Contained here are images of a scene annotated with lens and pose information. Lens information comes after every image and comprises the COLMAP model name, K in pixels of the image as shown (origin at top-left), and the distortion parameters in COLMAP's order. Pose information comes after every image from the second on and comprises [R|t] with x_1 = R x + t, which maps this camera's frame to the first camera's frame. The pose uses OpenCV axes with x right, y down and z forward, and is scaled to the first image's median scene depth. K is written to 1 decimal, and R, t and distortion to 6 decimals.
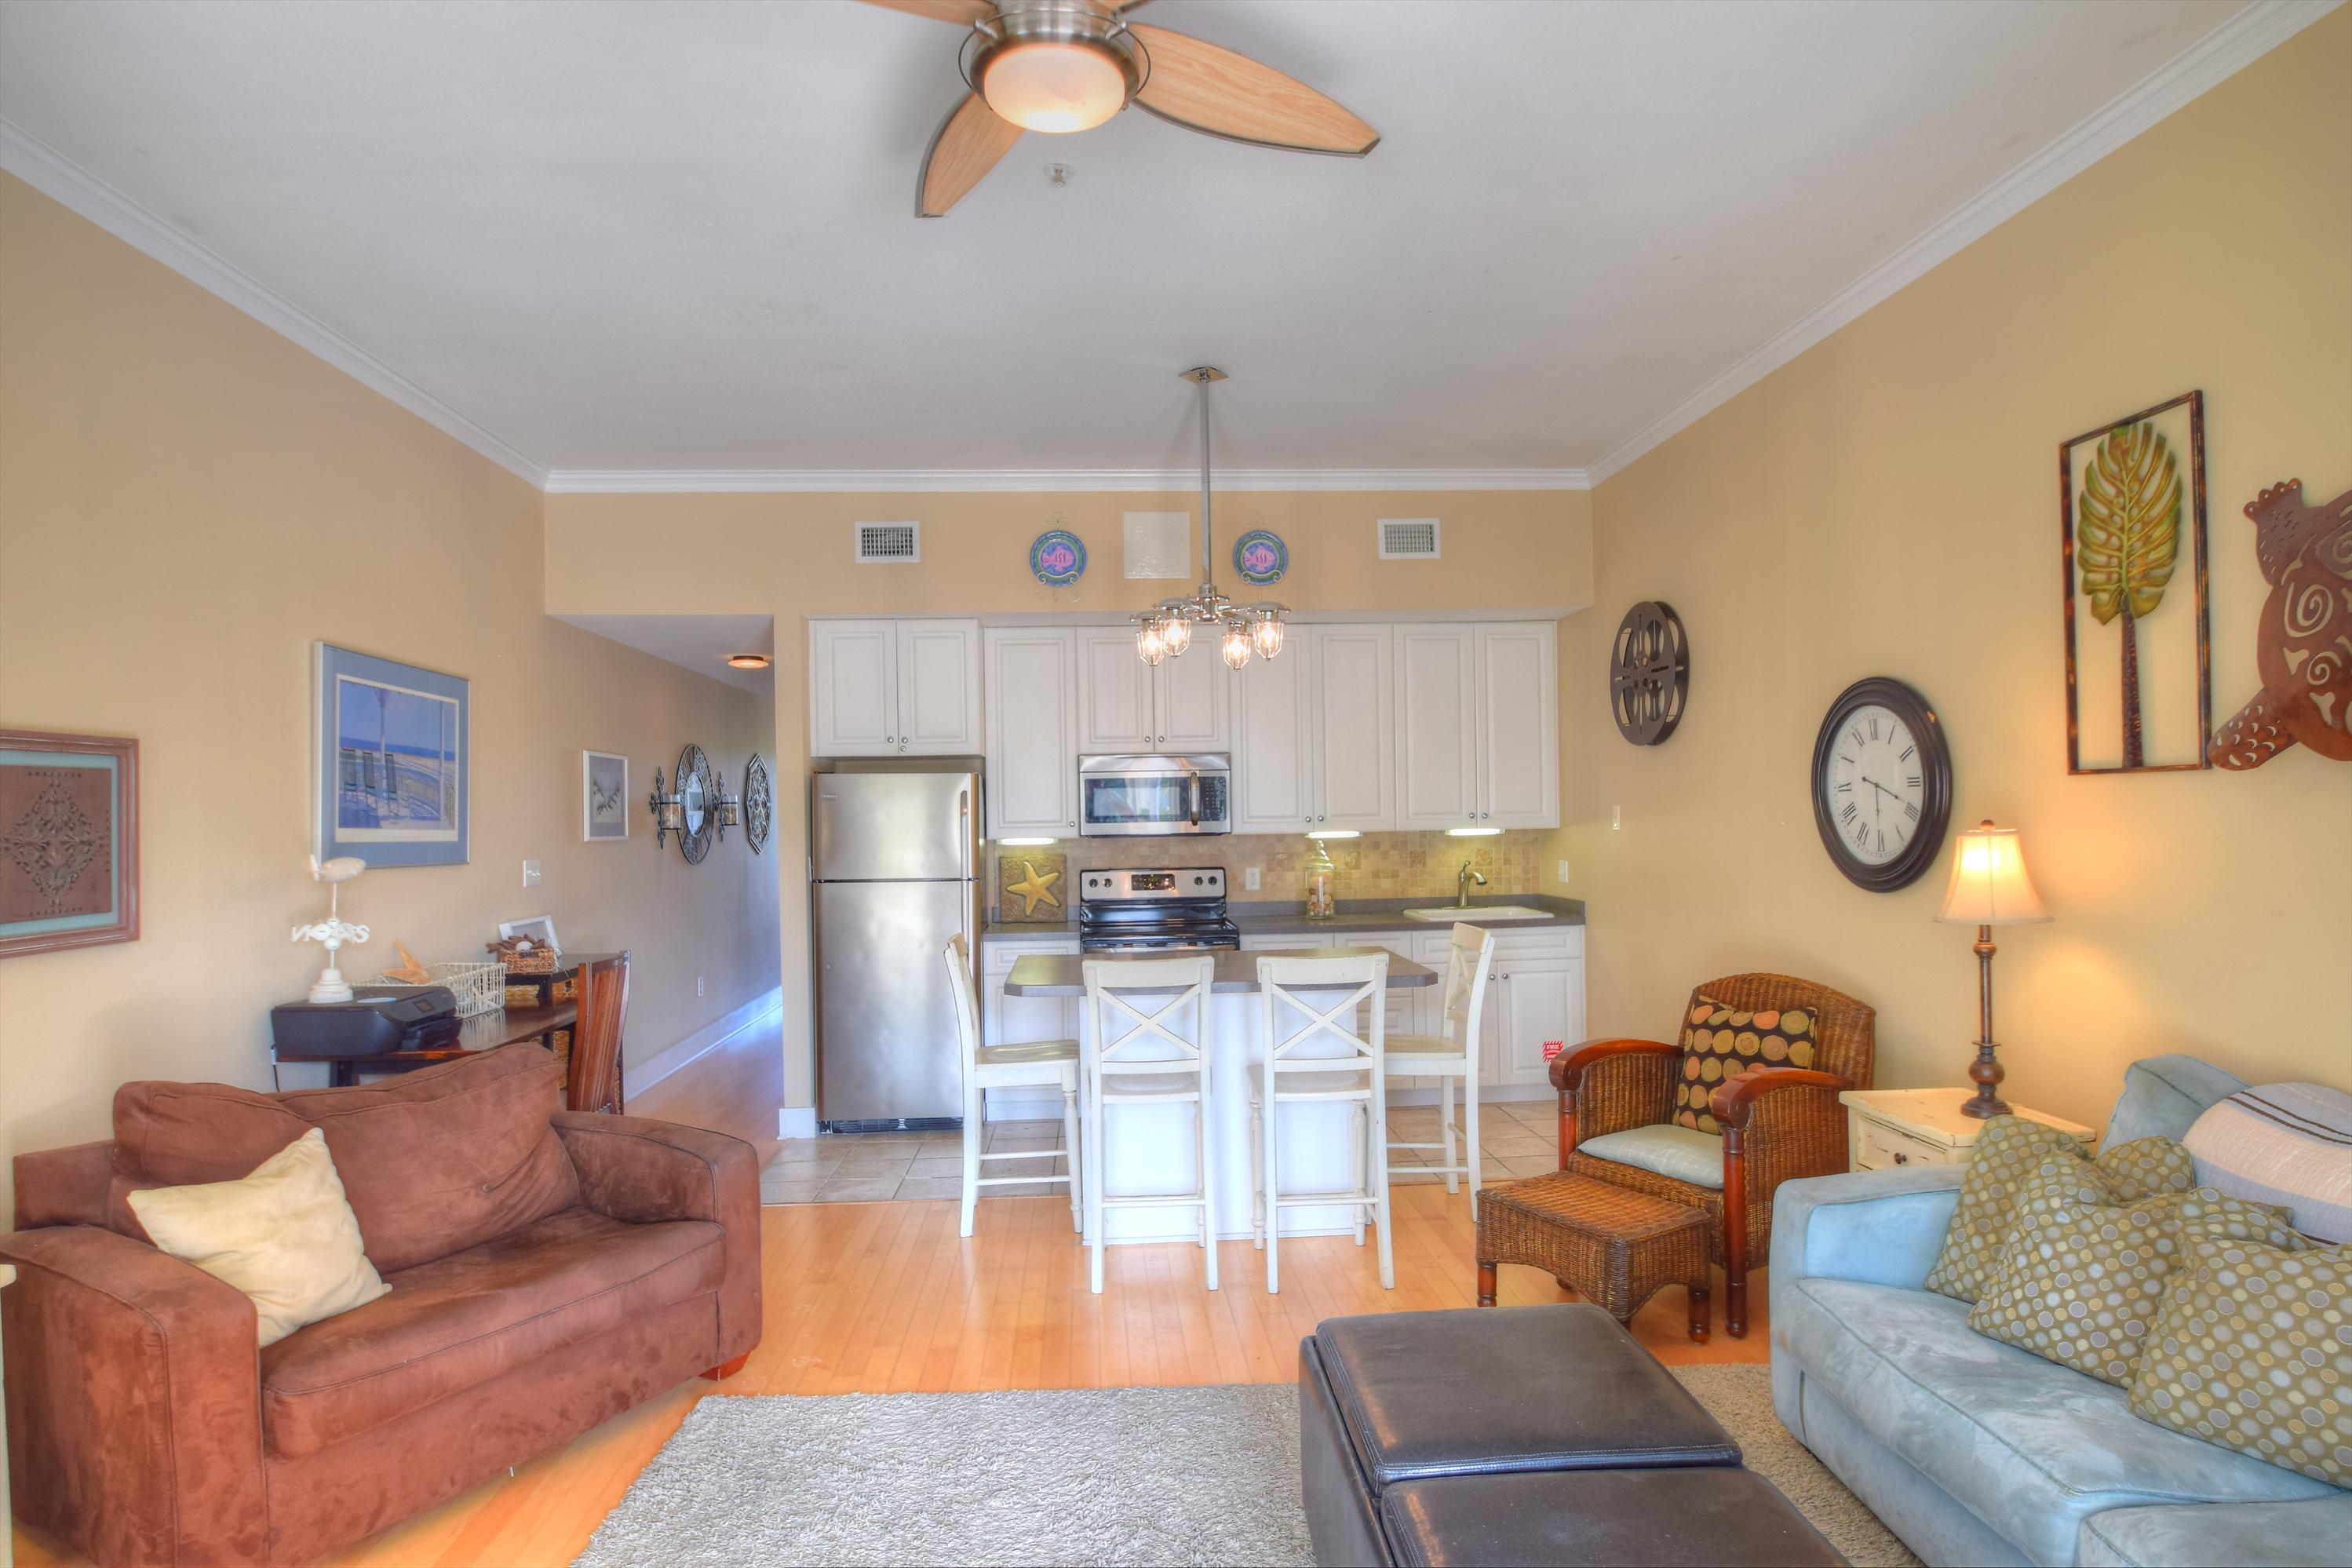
lens RADIAL K [[1288.2, 0, 1168.8], [0, 1288.2, 820.6], [0, 0, 1]] dist [-0.017790, -0.002972]
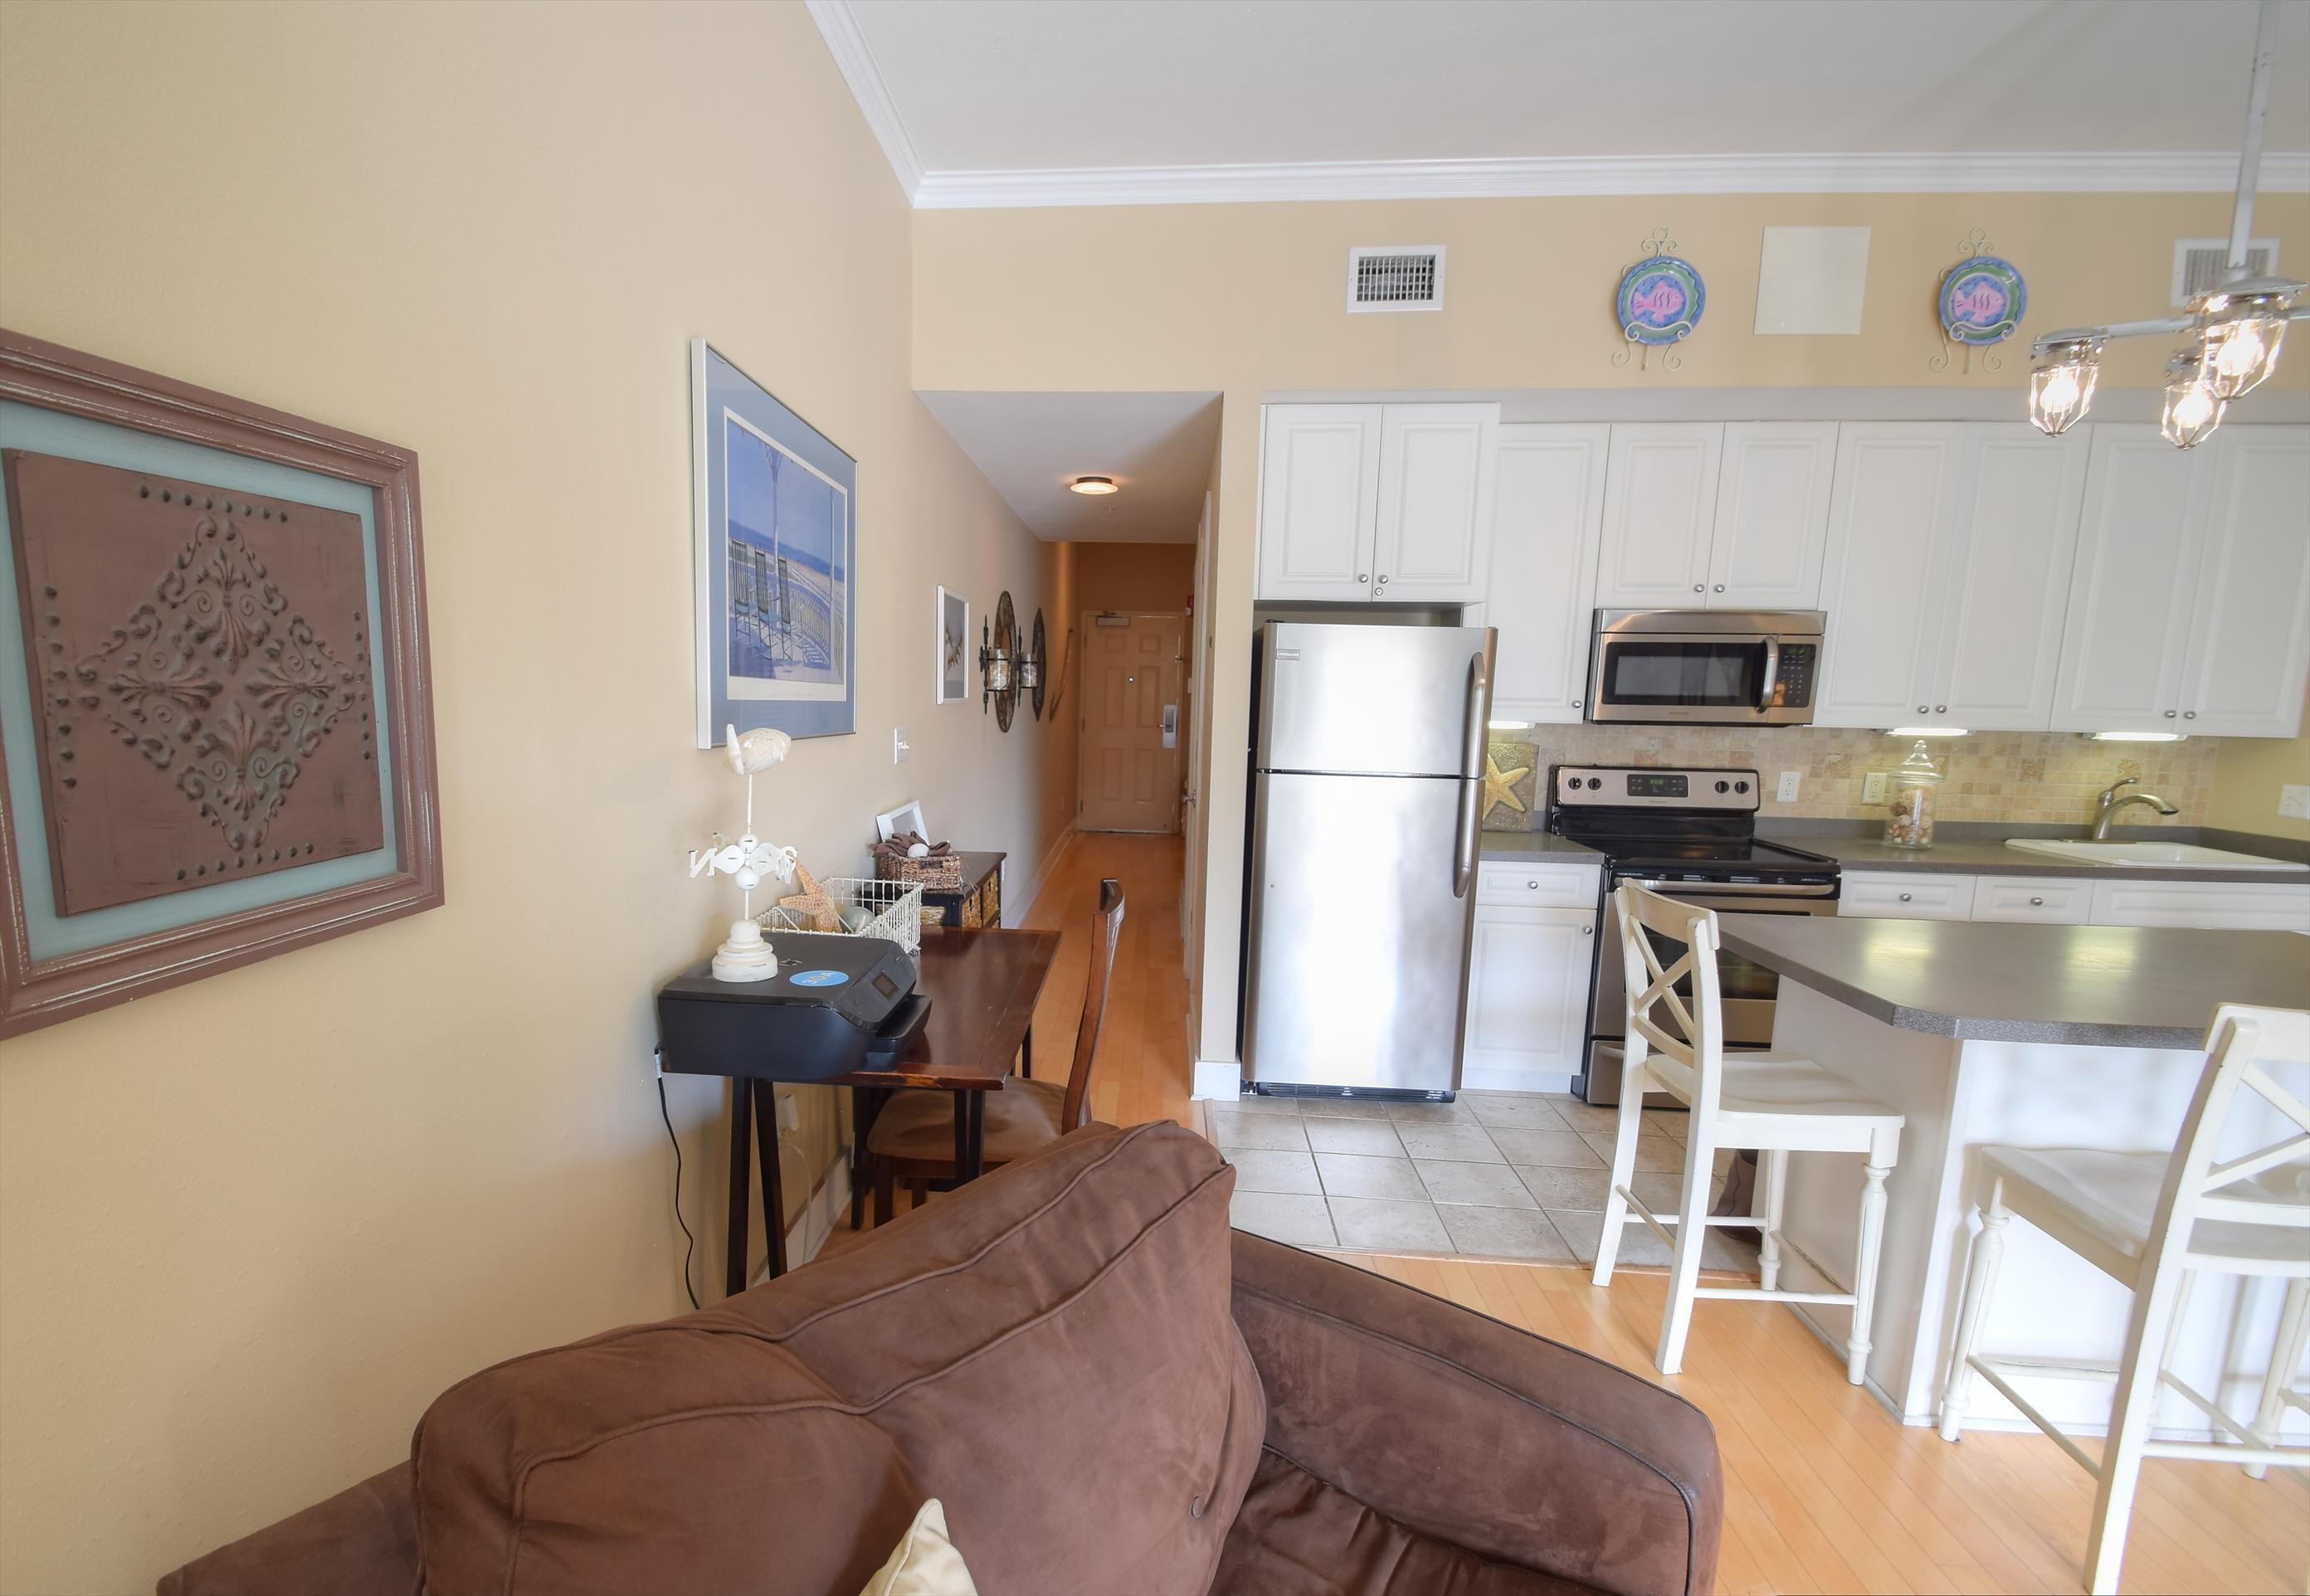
lens RADIAL K [[1082.7, 0, 1057.9], [0, 1082.7, 855.4], [0, 0, 1]] dist [0.031561, -0.021298]
pose [[0.988550, 0.058229, -0.139204, -0.340900], [-0.036638, 0.987560, 0.152911, 0.004406], [0.146377, -0.146060, 0.978387, 0.413000]]
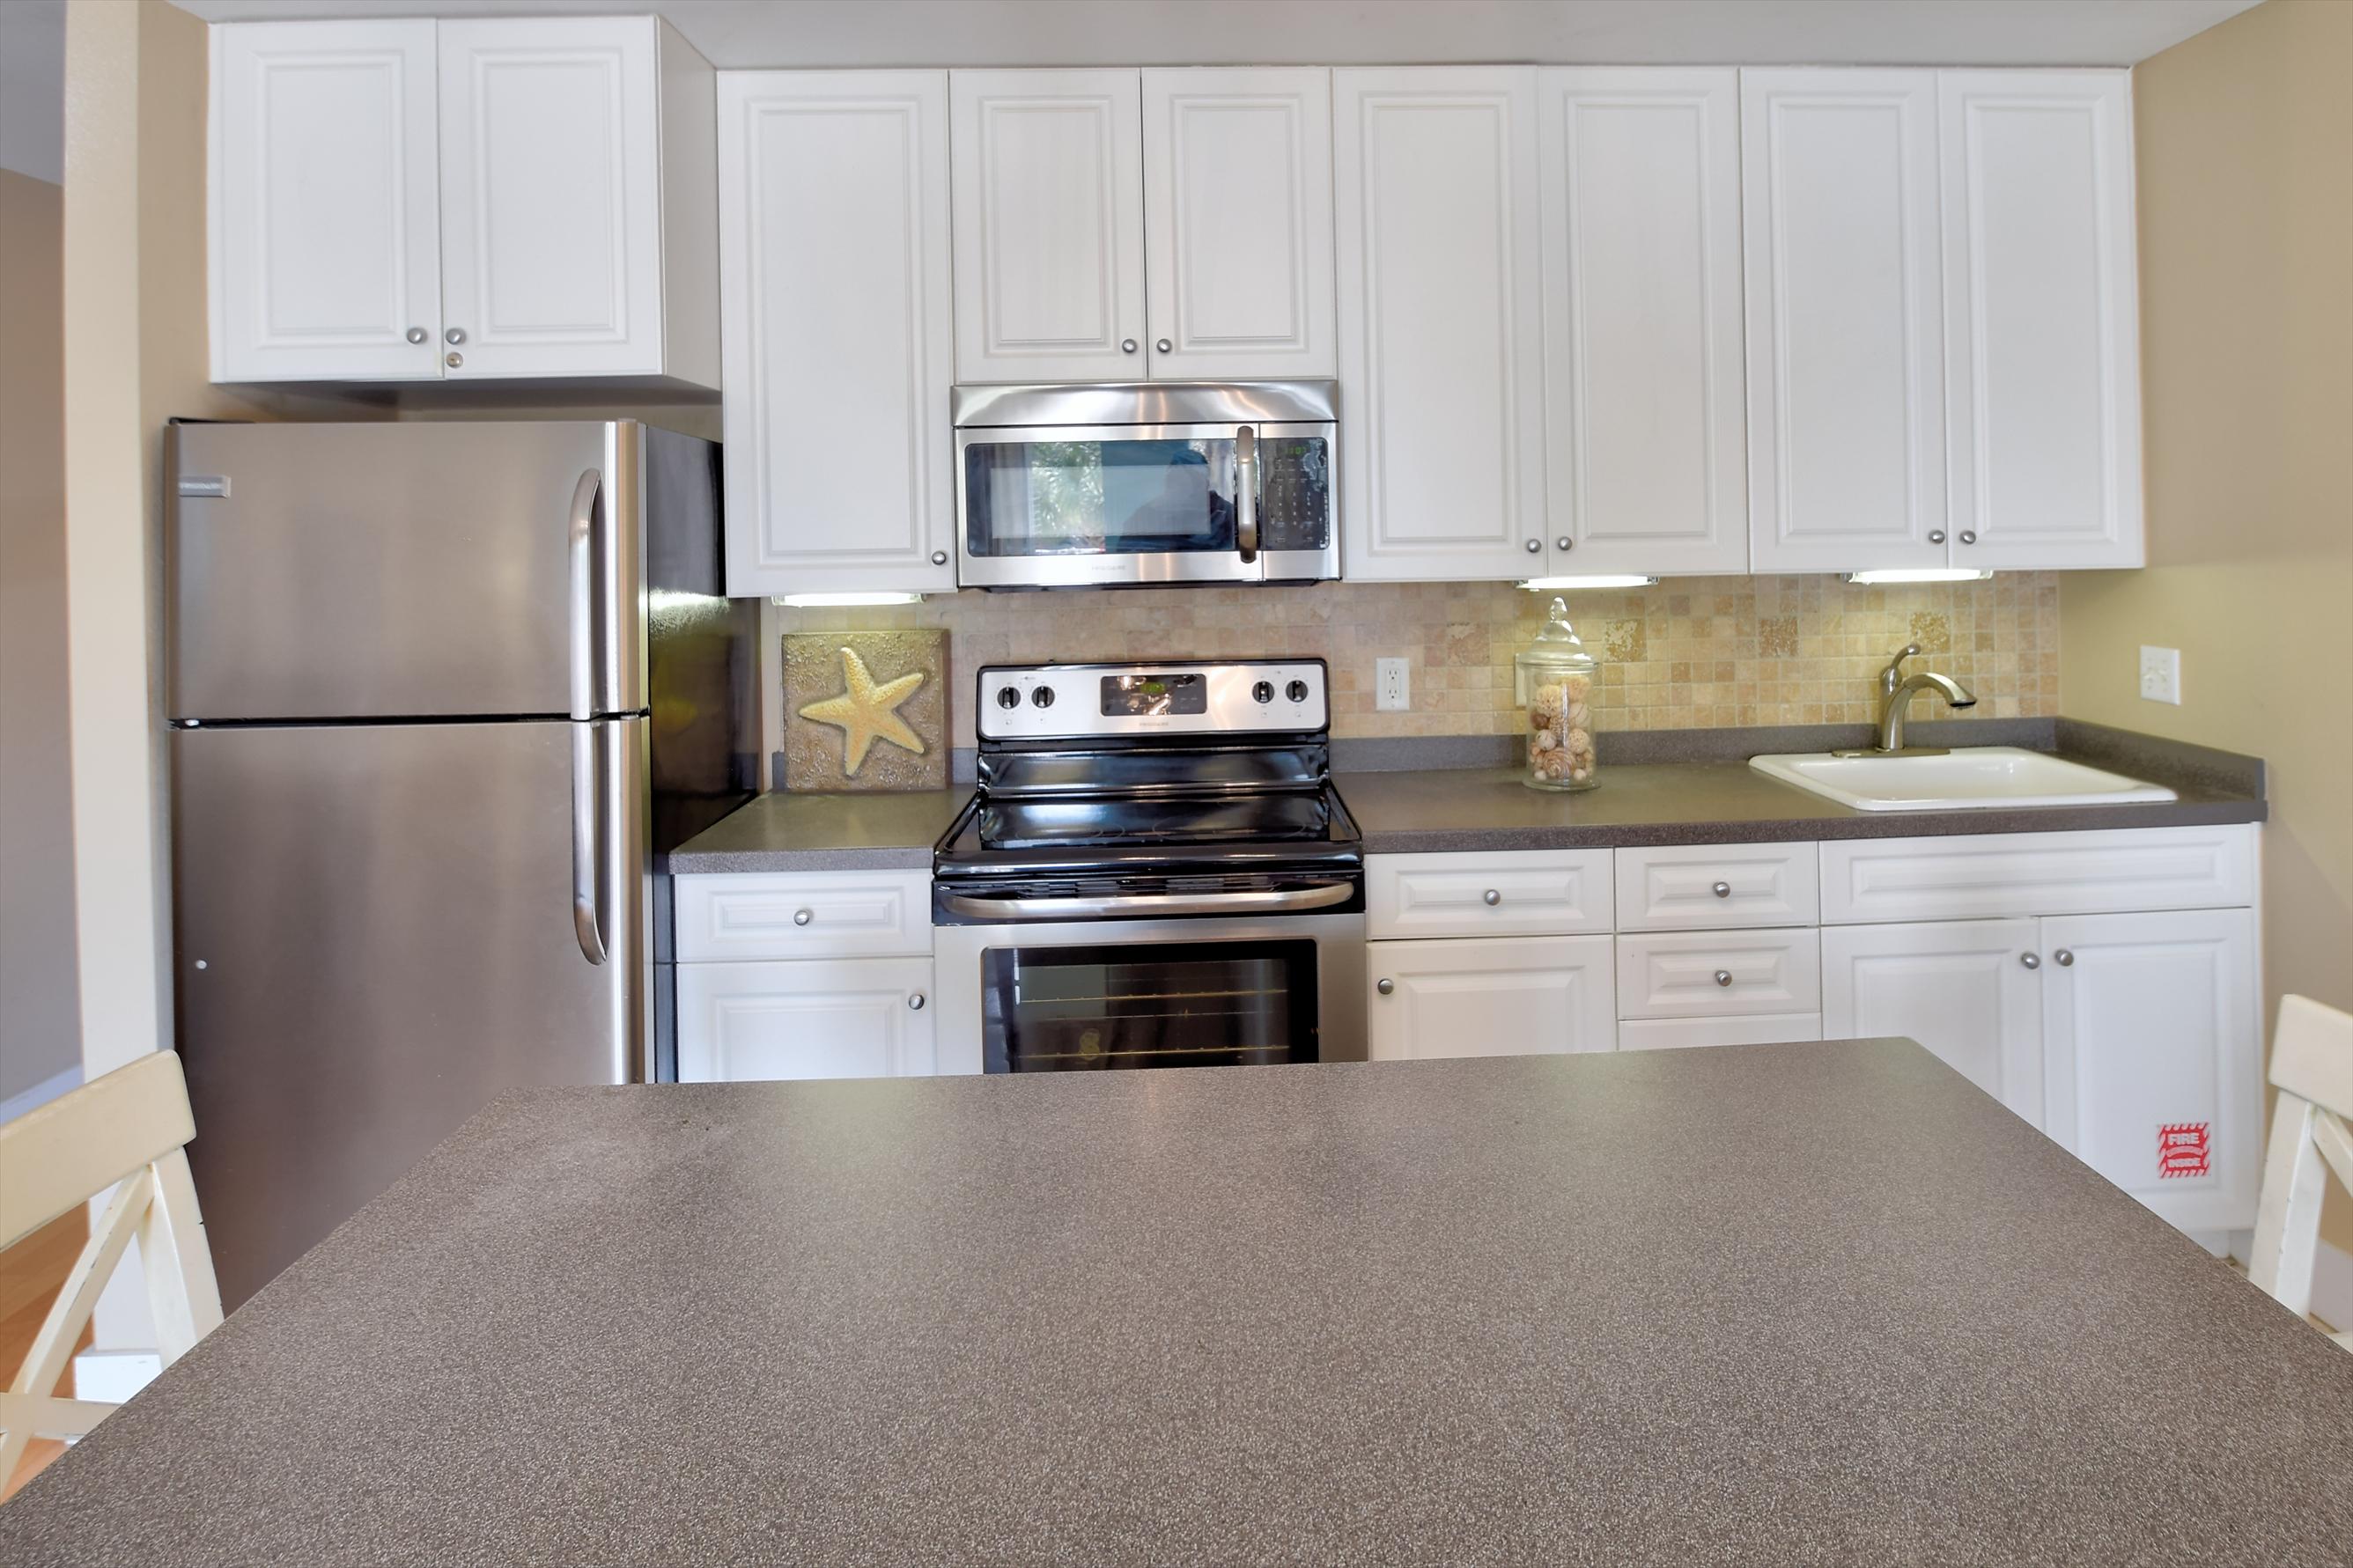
lens RADIAL K [[1345.2, 0, 1266.1], [0, 1345.2, 532.0], [0, 0, 1]] dist [-0.007333, -0.001475]
pose [[0.999592, -0.000413, -0.028555, 0.046918], [0.000346, 0.999997, -0.002345, -0.005400], [0.028556, 0.002335, 0.999589, 0.722716]]
